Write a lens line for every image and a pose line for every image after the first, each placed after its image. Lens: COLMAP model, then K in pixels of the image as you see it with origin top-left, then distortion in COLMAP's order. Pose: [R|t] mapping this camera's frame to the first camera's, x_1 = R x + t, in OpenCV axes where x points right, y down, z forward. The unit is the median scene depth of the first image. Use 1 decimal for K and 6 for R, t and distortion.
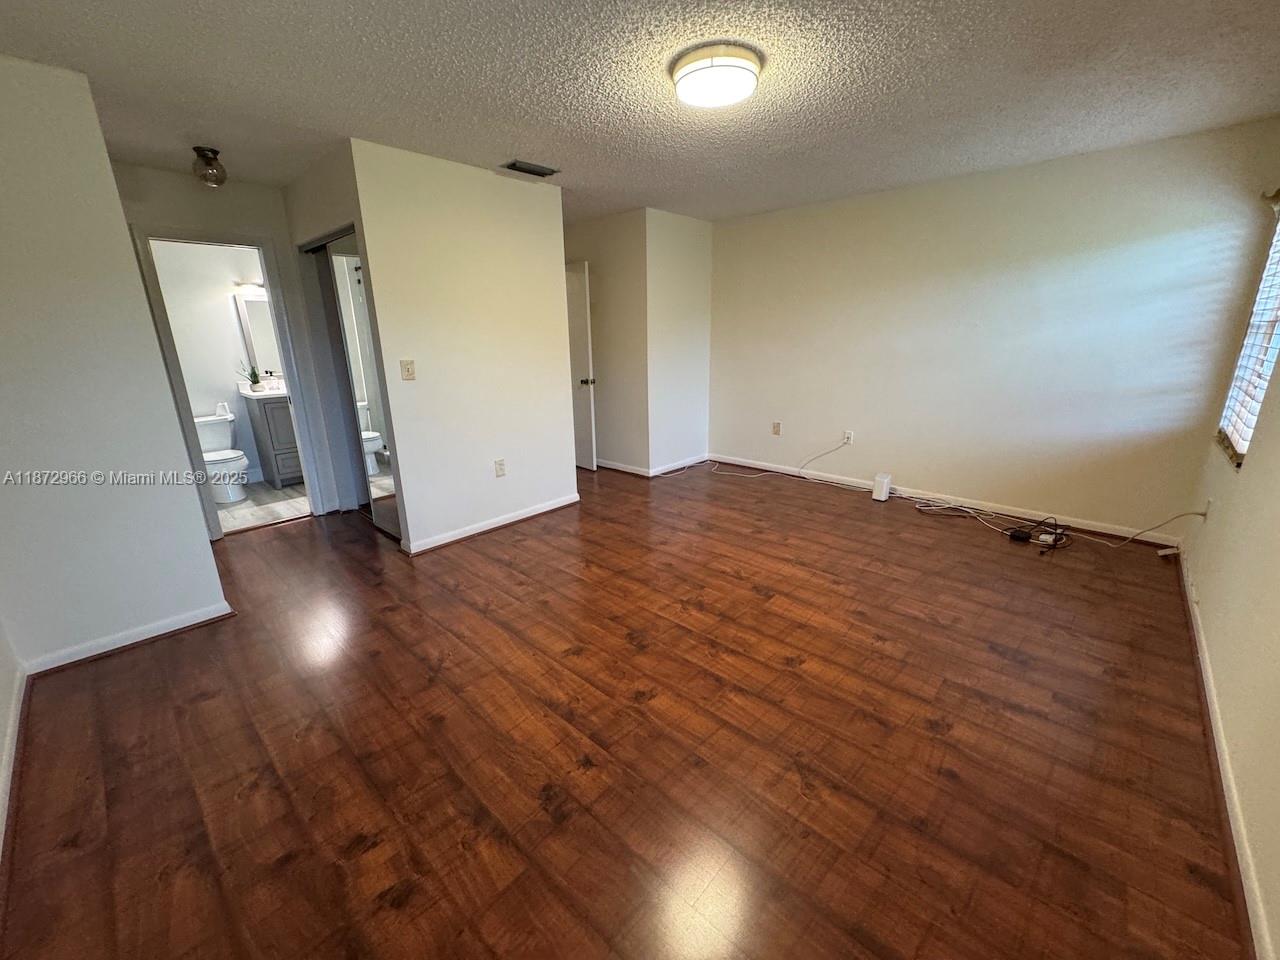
lens RADIAL K [[510.9, 0, 632.7], [0, 510.9, 476.7], [0, 0, 1]] dist [-0.002825, 0.000545]
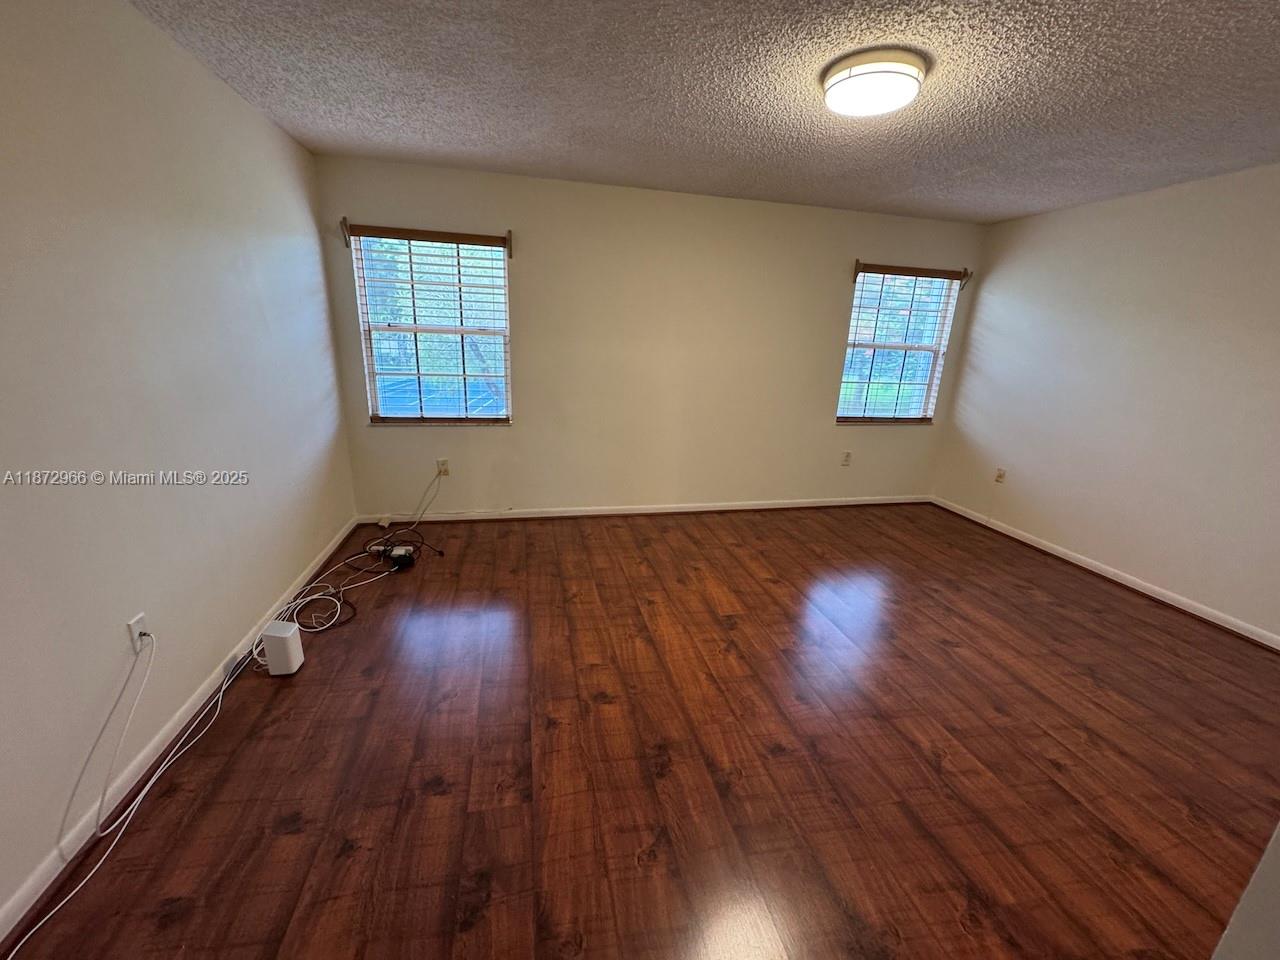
lens RADIAL K [[510.9, 0, 637.2], [0, 510.9, 478.3], [0, 0, 1]] dist [-0.002825, 0.000545]
pose [[-0.828010, -0.170363, 0.534205, -0.069977], [0.125661, 0.872111, 0.472897, -0.495885], [-0.546451, 0.458692, -0.700709, 1.676024]]
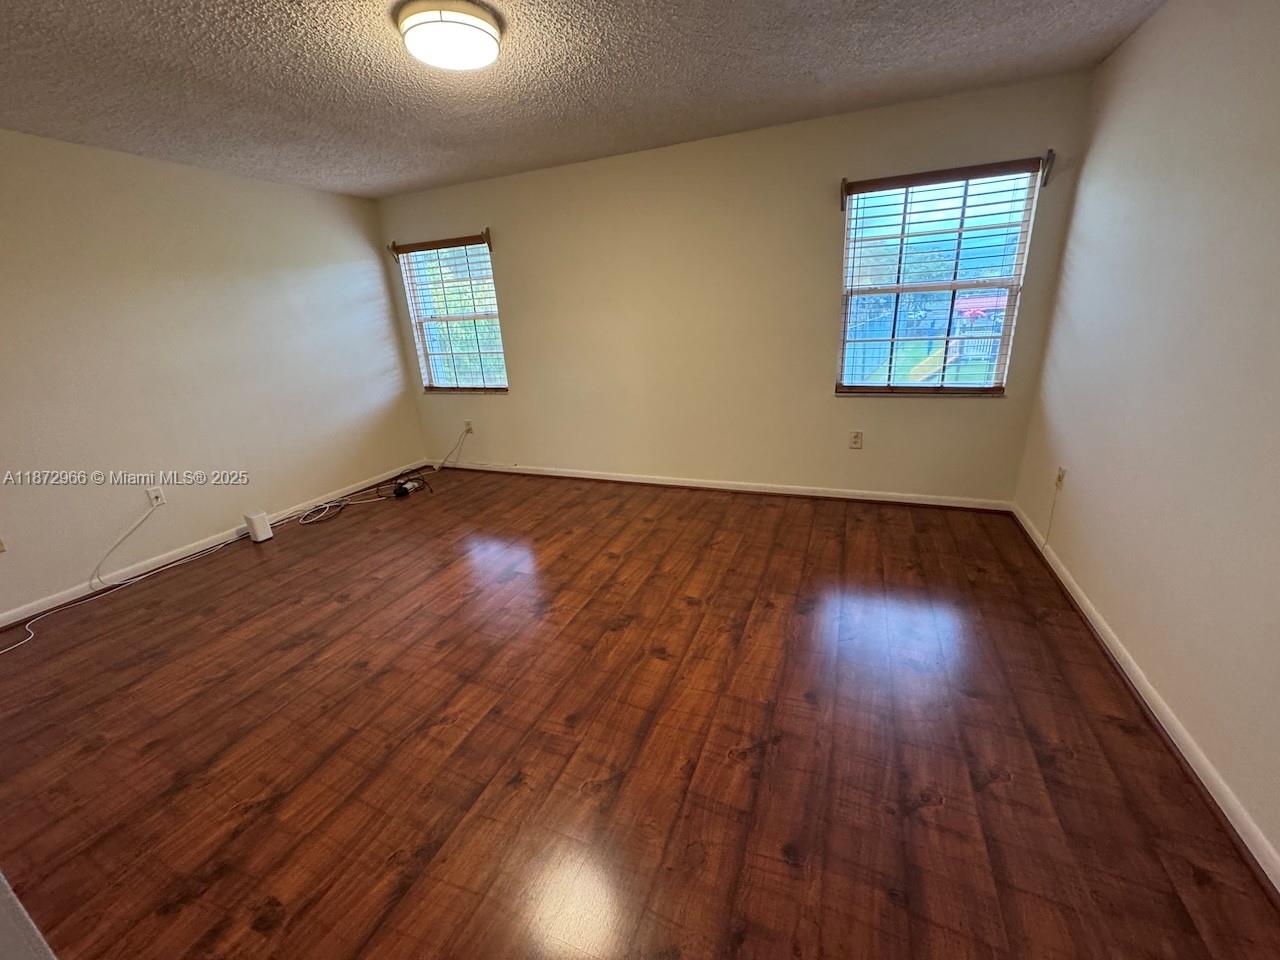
lens RADIAL K [[510.9, 0, 642.3], [0, 510.9, 478.5], [0, 0, 1]] dist [-0.002825, 0.000545]
pose [[-0.358700, -0.261246, 0.896150, -0.726761], [0.311184, 0.871654, 0.378662, -0.258985], [-0.880056, 0.414693, -0.231367, 0.936940]]
